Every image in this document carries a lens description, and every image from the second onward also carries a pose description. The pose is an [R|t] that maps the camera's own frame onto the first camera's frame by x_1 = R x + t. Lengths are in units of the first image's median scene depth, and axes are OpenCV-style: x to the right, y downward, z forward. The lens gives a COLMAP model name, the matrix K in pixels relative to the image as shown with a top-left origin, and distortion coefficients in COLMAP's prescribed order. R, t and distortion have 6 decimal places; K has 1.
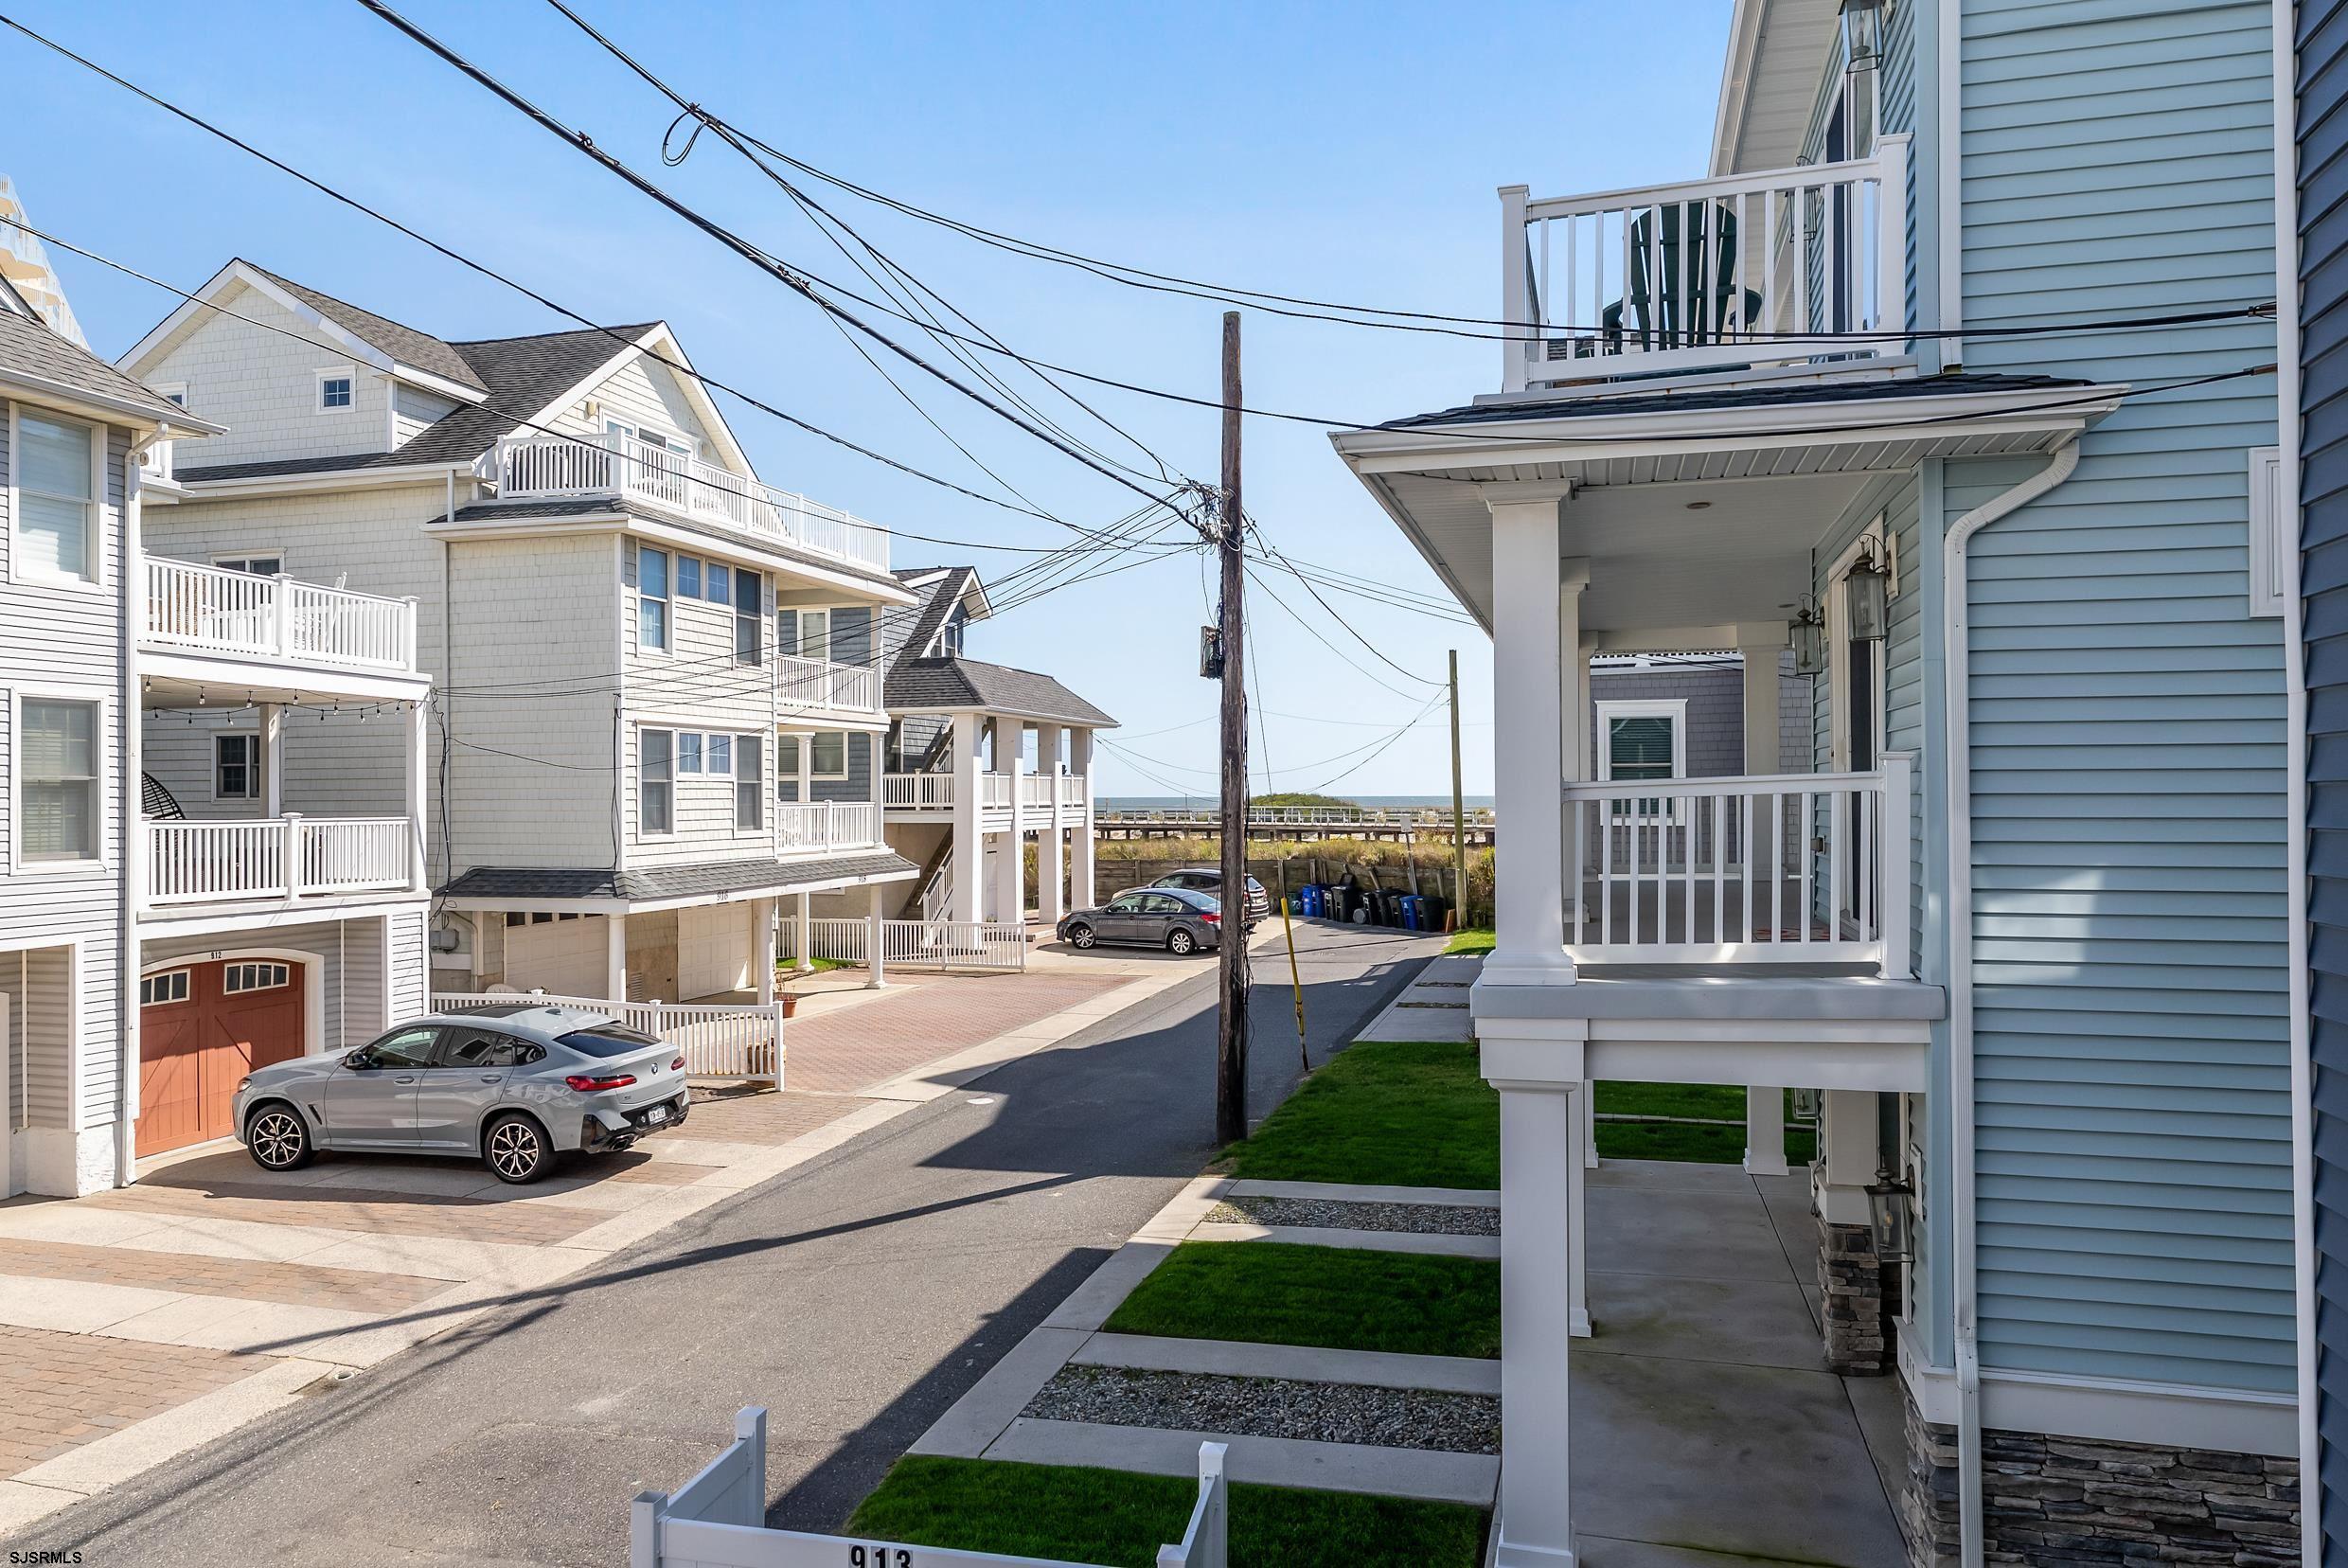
lens RADIAL K [[1610.6, 0, 1175.8], [0, 1610.6, 789.9], [0, 0, 1]] dist [0.000502, -0.000747]
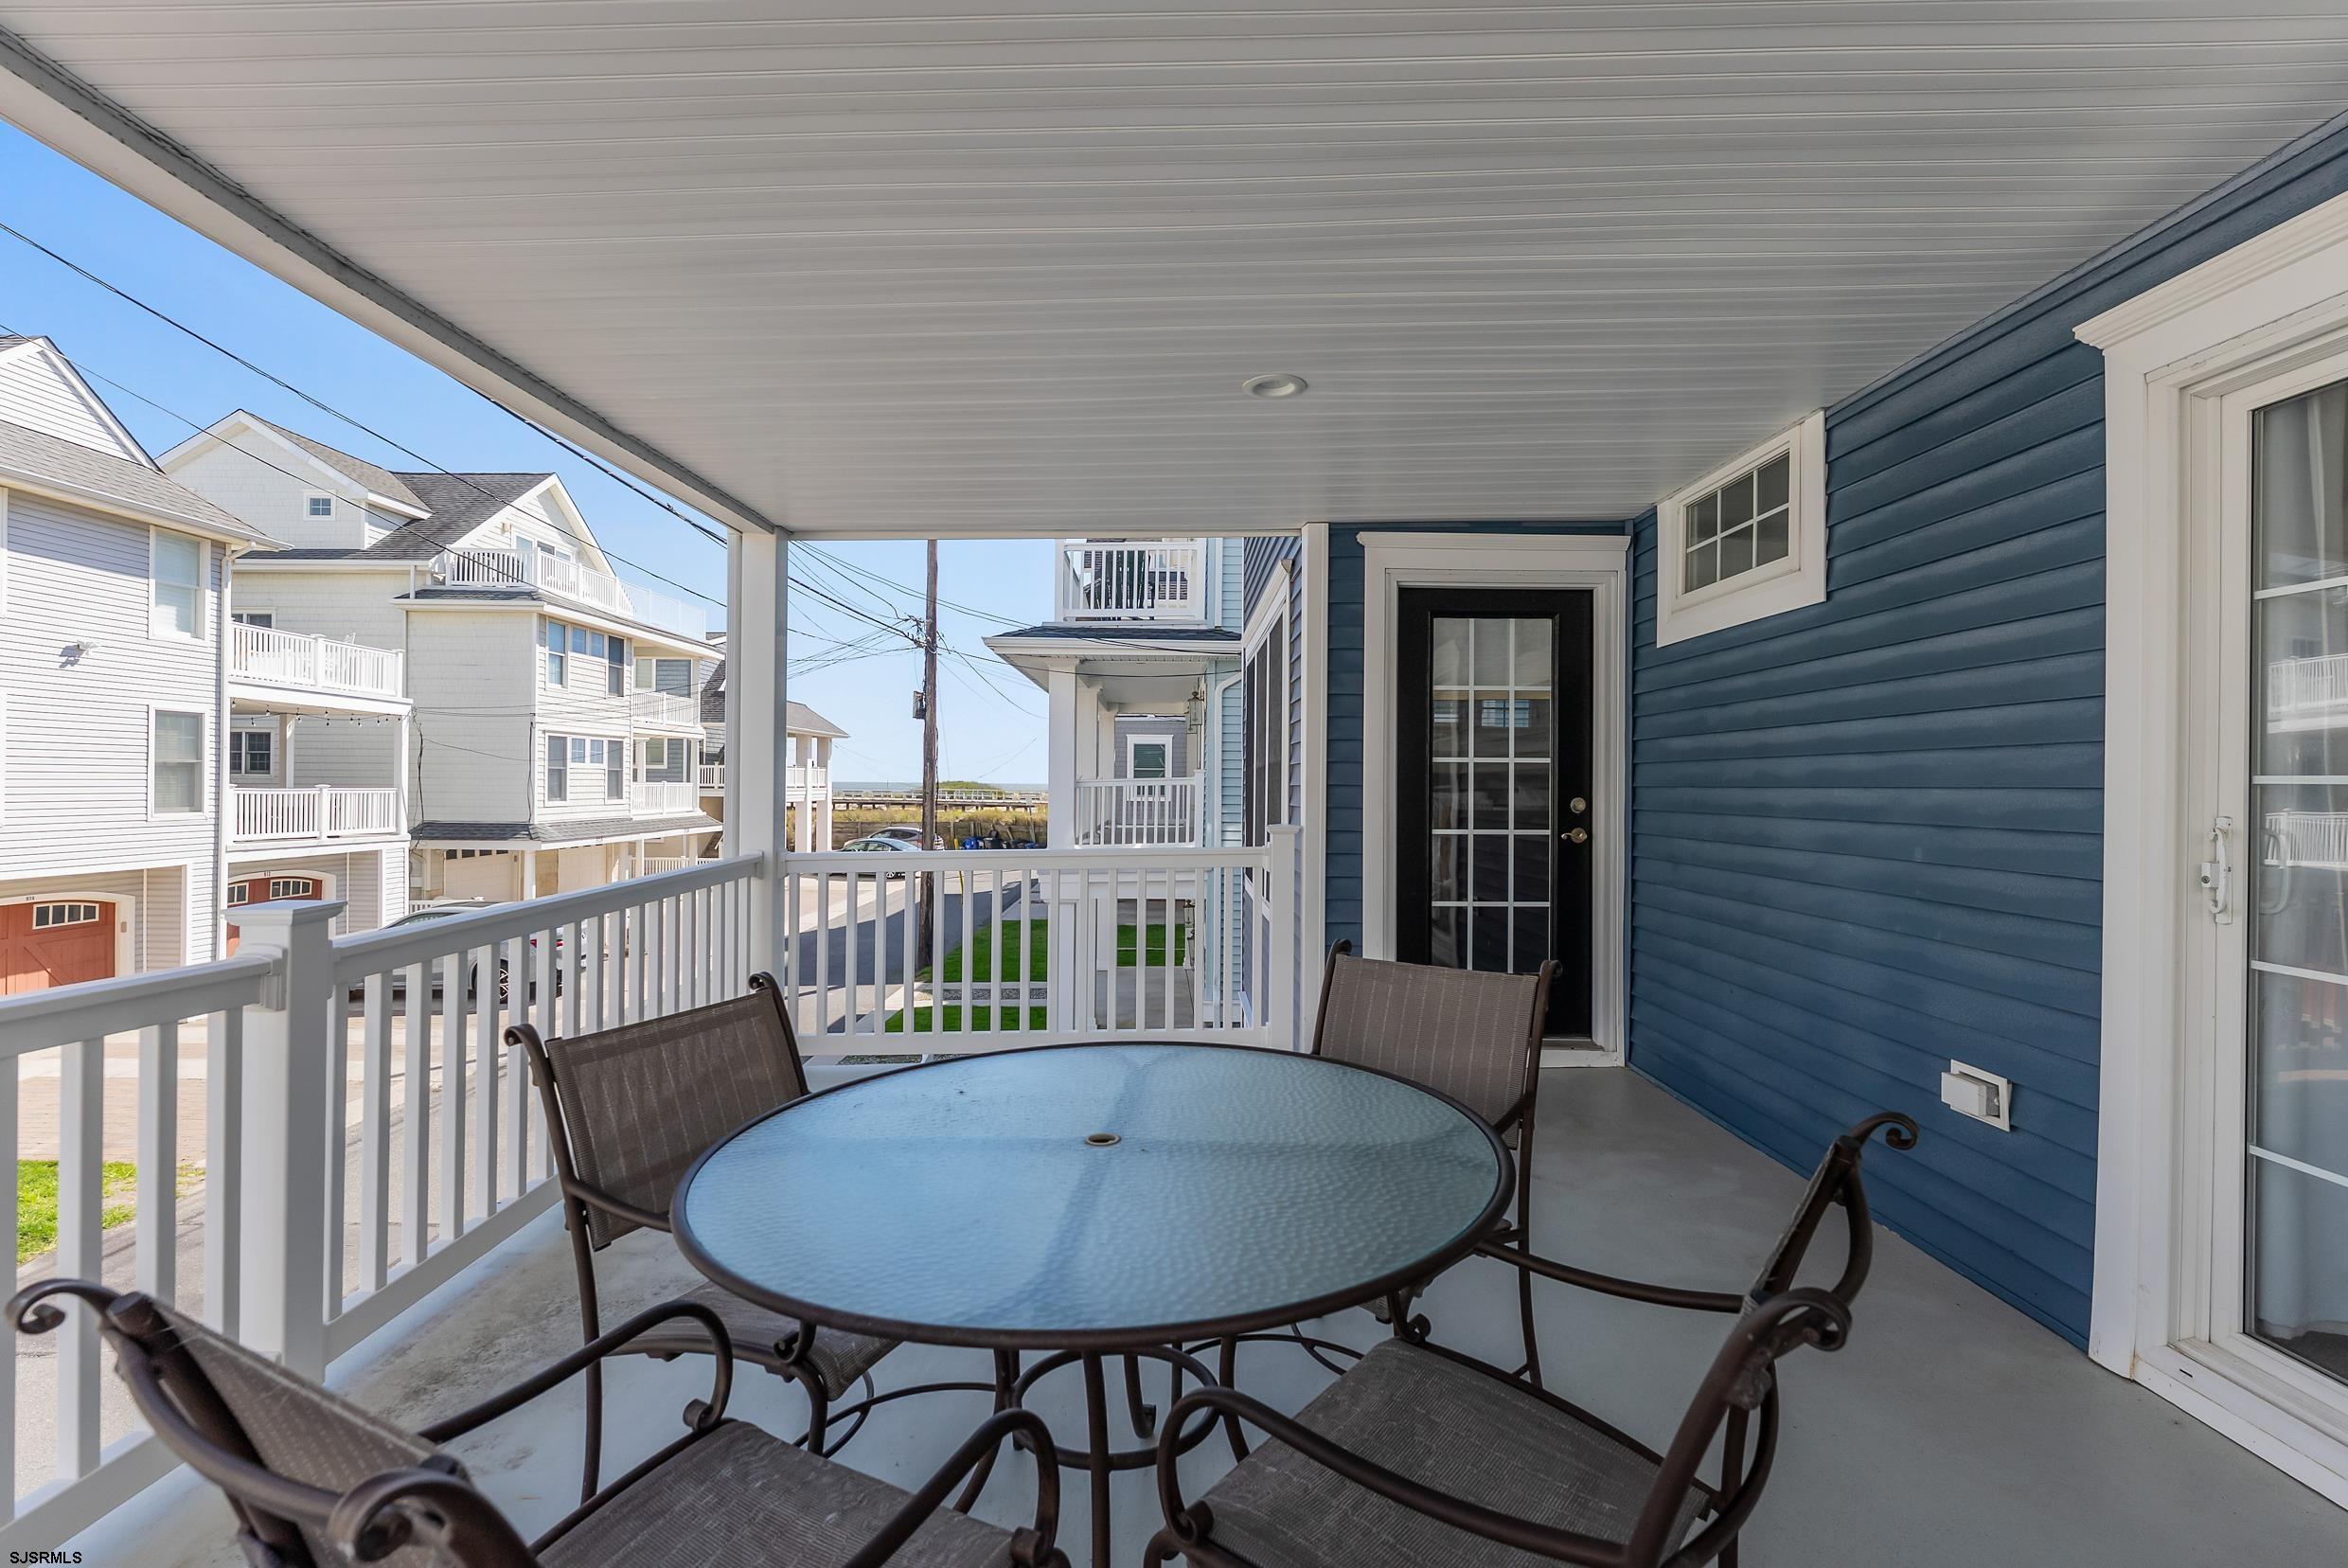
lens RADIAL K [[1037.6, 0, 1172.4], [0, 1037.6, 784.9], [0, 0, 1]] dist [0.003180, -0.000095]
pose [[0.962400, 0.013713, 0.271288, -0.014199], [-0.015143, 0.999880, 0.003181, -0.001147], [-0.271212, -0.007170, 0.962493, -0.167788]]
